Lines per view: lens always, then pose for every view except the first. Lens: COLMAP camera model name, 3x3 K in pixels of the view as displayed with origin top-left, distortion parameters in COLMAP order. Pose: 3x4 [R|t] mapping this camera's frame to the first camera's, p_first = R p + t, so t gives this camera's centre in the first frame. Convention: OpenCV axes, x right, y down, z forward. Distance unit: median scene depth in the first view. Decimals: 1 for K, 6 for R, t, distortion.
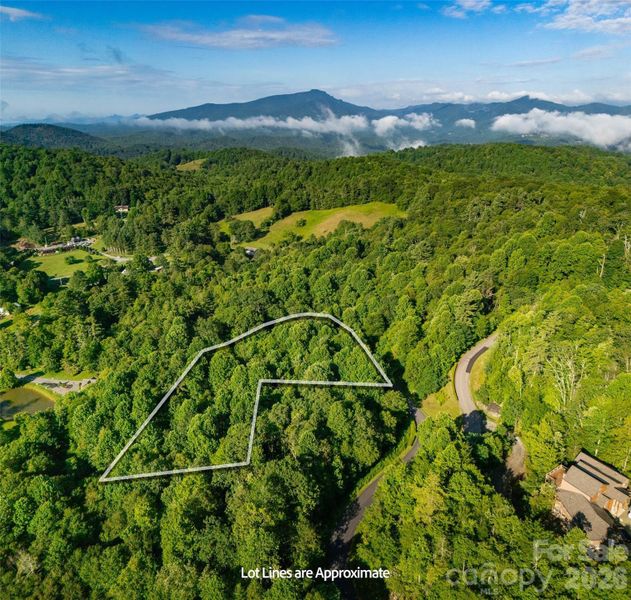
lens RADIAL K [[469.0, 0, 315.5], [0, 469.0, 300.0], [0, 0, 1]] dist [0.000046, -0.000500]
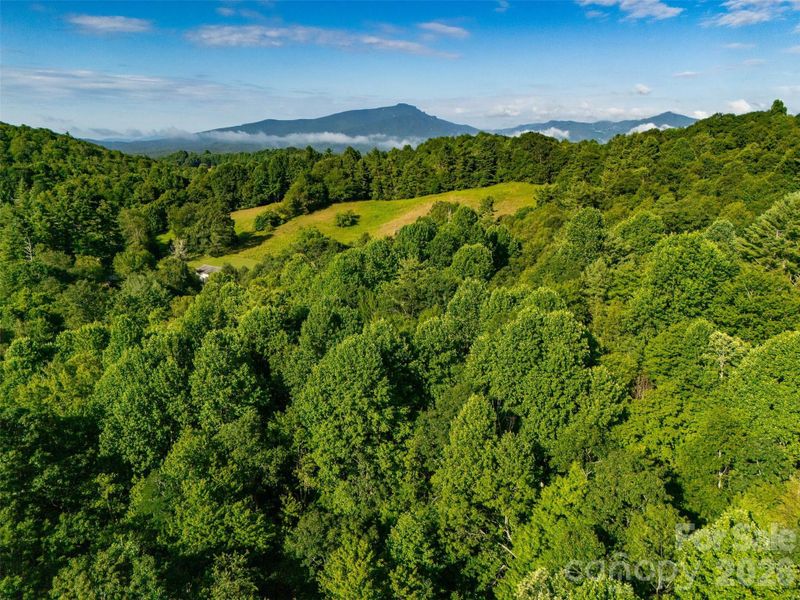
lens RADIAL K [[512.4, 0, 400.0], [0, 512.4, 300.0], [0, 0, 1]] dist [0.064623, -0.051261]
pose [[0.999889, 0.007032, -0.013111, 0.028124], [-0.008597, 0.992326, -0.123349, -0.028759], [0.012143, 0.123448, 0.992277, 0.539951]]
